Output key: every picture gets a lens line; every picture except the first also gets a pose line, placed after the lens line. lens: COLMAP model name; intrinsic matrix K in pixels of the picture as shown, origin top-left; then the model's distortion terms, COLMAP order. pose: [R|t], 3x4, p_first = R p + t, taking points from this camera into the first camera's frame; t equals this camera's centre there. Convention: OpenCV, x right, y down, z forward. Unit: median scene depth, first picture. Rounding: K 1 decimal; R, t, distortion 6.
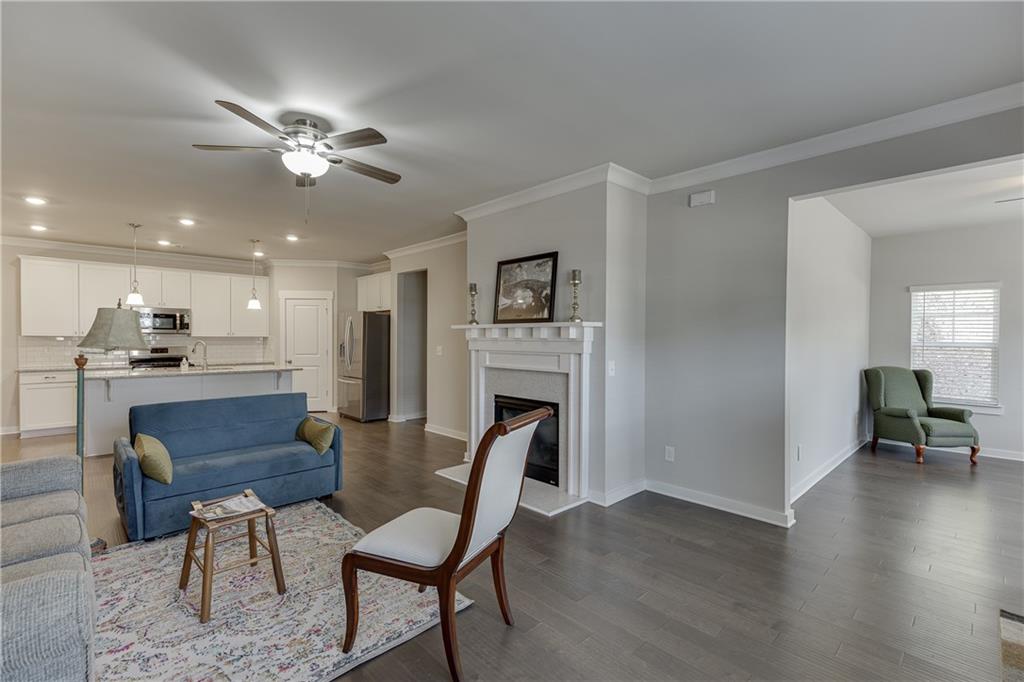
lens RADIAL K [[463.8, 0, 517.8], [0, 463.8, 338.8], [0, 0, 1]] dist [0.011165, 0.001156]
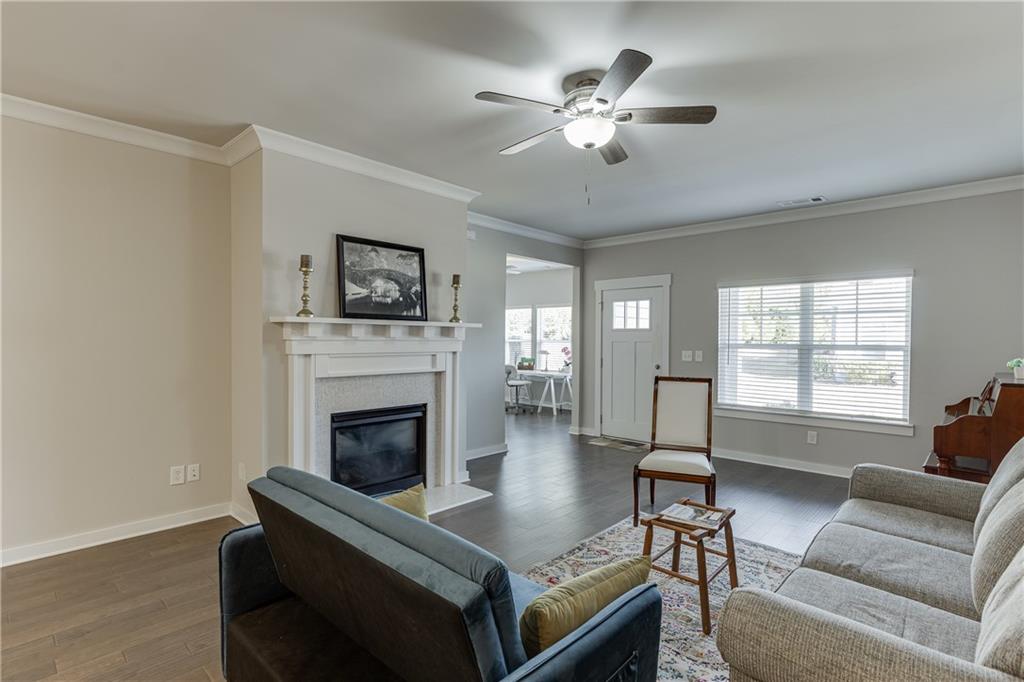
lens RADIAL K [[492.7, 0, 530.3], [0, 492.7, 344.8], [0, 0, 1]] dist [-0.003641, 0.001000]
pose [[-0.057994, -0.015108, 0.998203, -0.886277], [-0.004913, 0.999878, 0.014848, -0.002406], [-0.998305, -0.004044, -0.058062, 0.767597]]
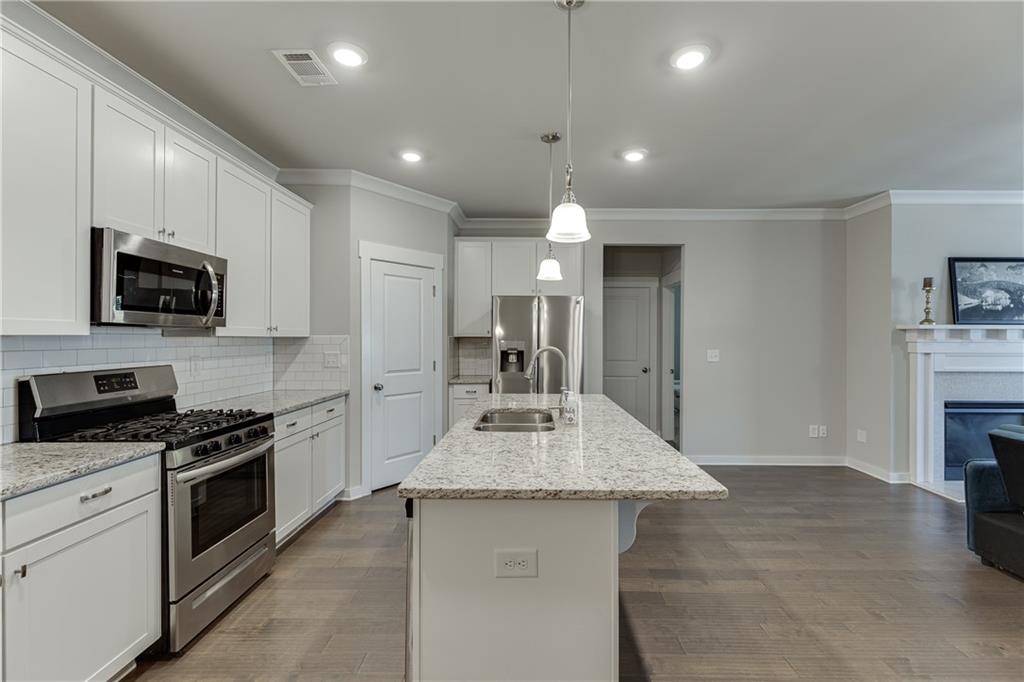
lens RADIAL K [[463.8, 0, 515.9], [0, 463.8, 338.4], [0, 0, 1]] dist [0.011165, 0.001156]
pose [[0.693548, -0.000961, 0.720409, -1.374716], [0.000276, 0.999999, 0.001068, -0.005600], [-0.720410, -0.000542, 0.693548, 1.016544]]
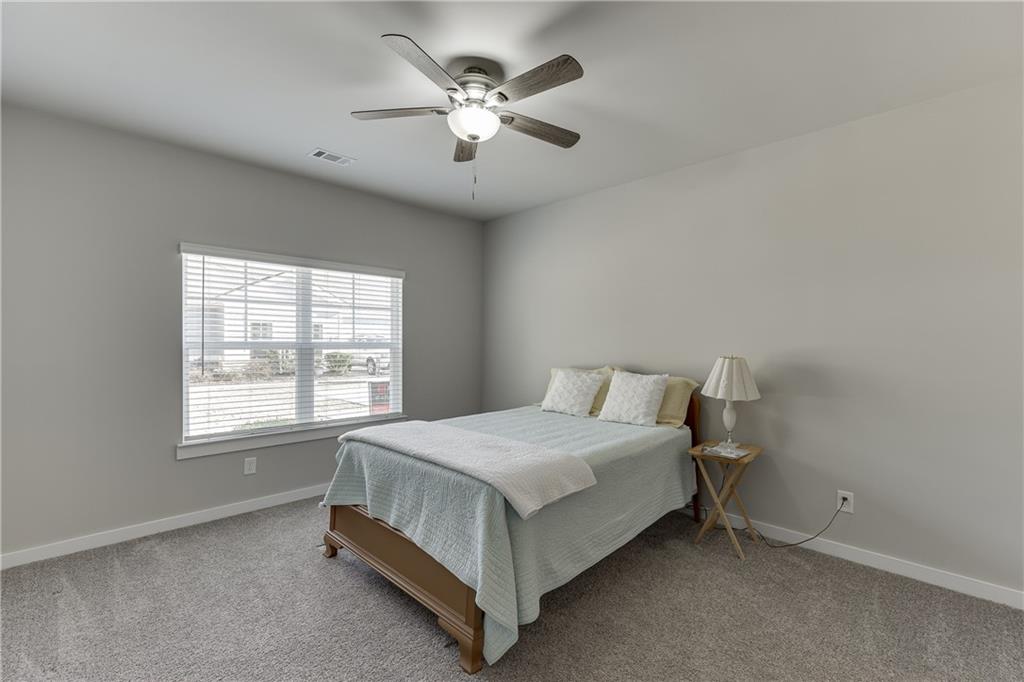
lens RADIAL K [[463.8, 0, 516.0], [0, 463.8, 344.2], [0, 0, 1]] dist [0.011165, 0.001156]
pose [[-0.997971, -0.027195, -0.057578, -0.124760], [-0.028514, 0.999346, 0.022217, -0.017249], [0.056936, 0.023814, -0.998094, 0.964938]]
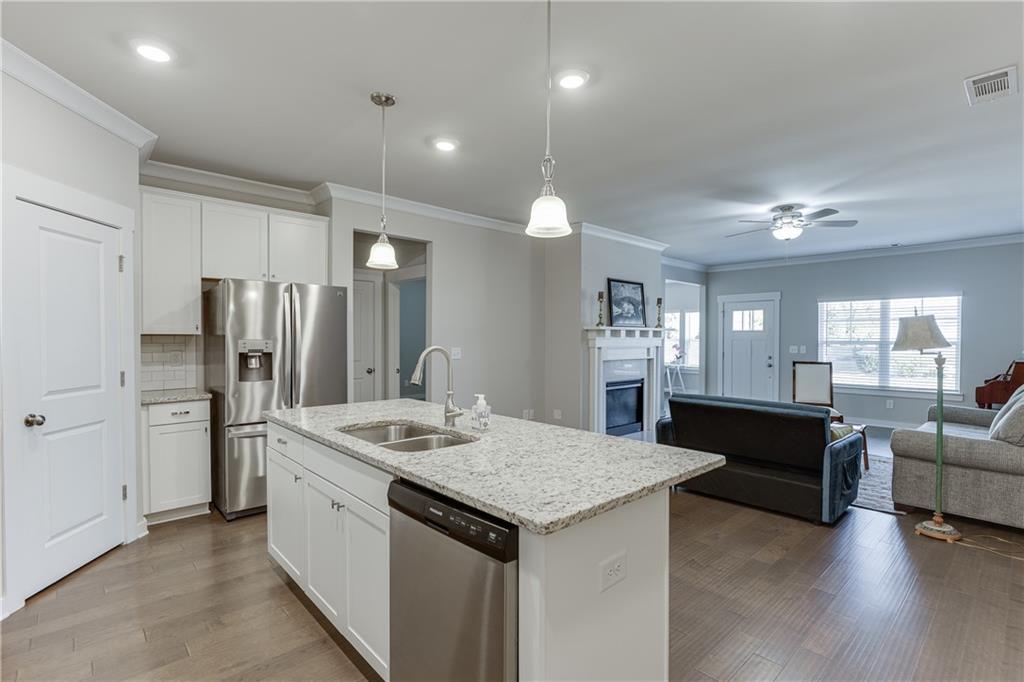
lens RADIAL K [[492.7, 0, 522.7], [0, 492.7, 343.2], [0, 0, 1]] dist [-0.003641, 0.001000]
pose [[0.008218, -0.014694, 0.999858, -1.462703], [-0.000691, 0.999892, 0.014700, -0.006033], [-0.999966, -0.000811, 0.008207, 1.278501]]
